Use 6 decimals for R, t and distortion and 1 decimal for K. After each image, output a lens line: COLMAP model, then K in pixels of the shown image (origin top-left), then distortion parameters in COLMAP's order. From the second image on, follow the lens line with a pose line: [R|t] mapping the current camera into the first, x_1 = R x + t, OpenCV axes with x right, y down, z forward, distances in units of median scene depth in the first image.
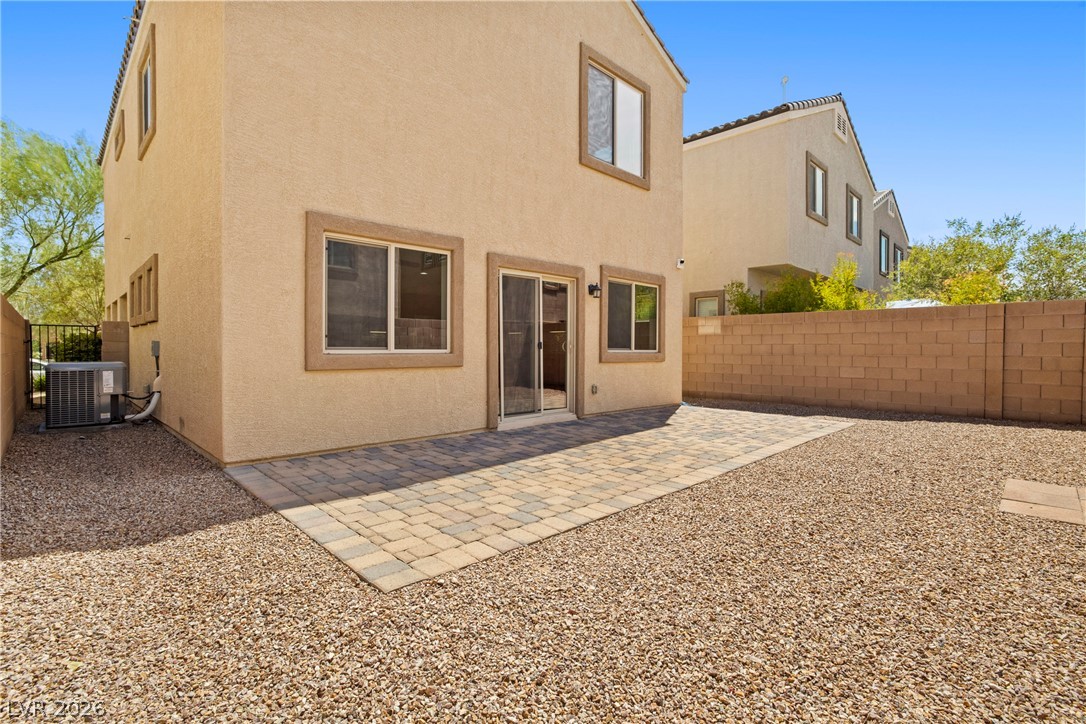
lens RADIAL K [[523.4, 0, 546.0], [0, 523.4, 348.6], [0, 0, 1]] dist [-0.021090, 0.000057]
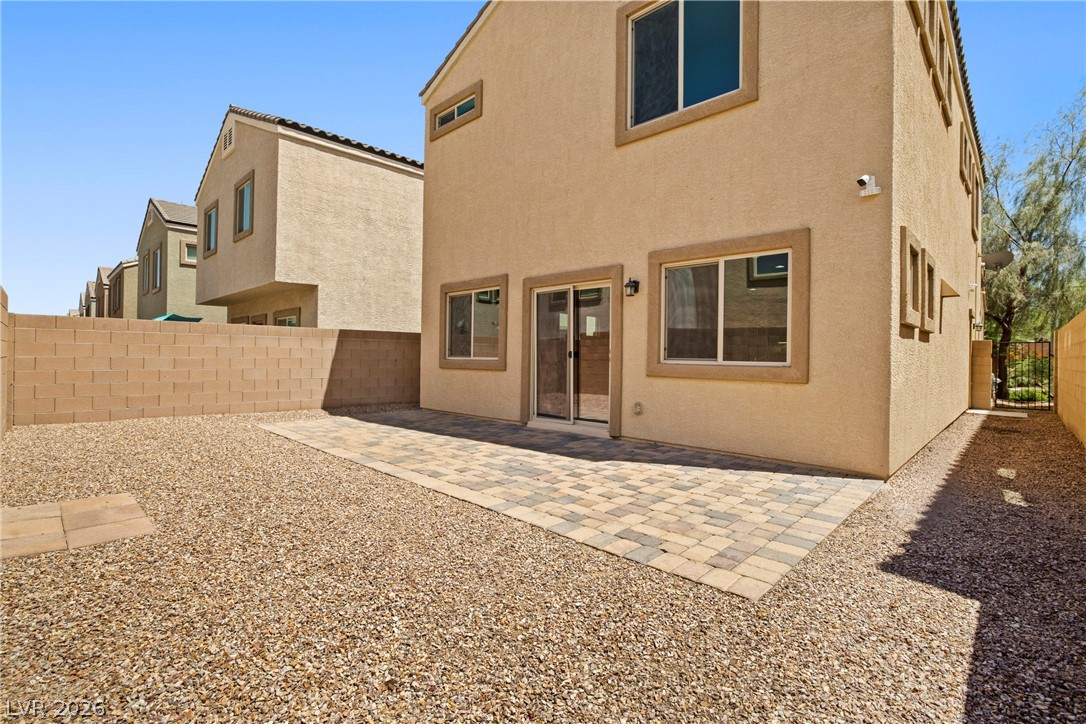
lens RADIAL K [[486.0, 0, 563.1], [0, 486.0, 349.4], [0, 0, 1]] dist [-0.017885, 0.000335]
pose [[0.044582, -0.018313, -0.998838, 0.912722], [-0.012907, 0.999738, -0.018906, 0.001934], [0.998922, 0.013735, 0.044334, 0.925551]]
